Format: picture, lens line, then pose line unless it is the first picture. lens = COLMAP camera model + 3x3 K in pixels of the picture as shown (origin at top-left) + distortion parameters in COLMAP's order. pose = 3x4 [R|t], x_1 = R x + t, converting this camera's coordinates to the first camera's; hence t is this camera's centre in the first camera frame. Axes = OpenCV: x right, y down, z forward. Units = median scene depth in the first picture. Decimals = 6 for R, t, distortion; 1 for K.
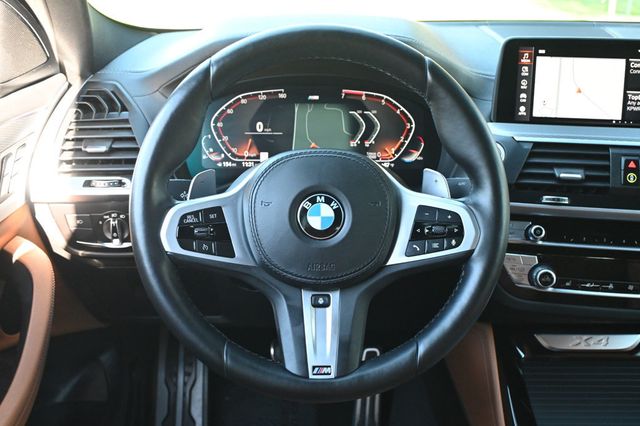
lens RADIAL K [[724.1, 0, 320.0], [0, 724.1, 213.0], [0, 0, 1]] dist [0.009315, -0.005094]
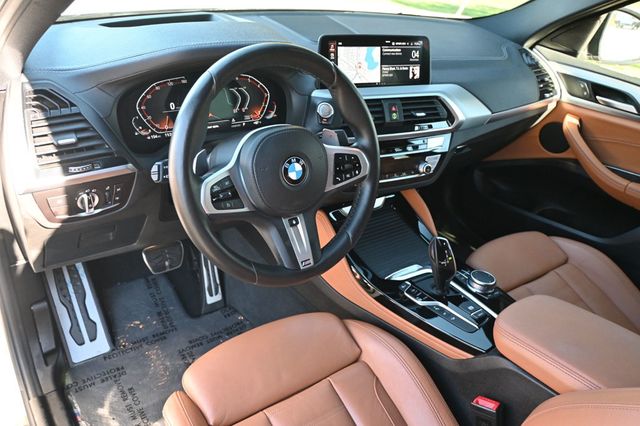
lens RADIAL K [[501.5, 0, 320.0], [0, 501.5, 213.0], [0, 0, 1]] dist [-0.007362, -0.000253]
pose [[0.817584, -0.217464, 0.533166, -0.422043], [0.108462, 0.967529, 0.228308, -0.114295], [-0.565502, -0.128833, 0.814622, 0.046886]]
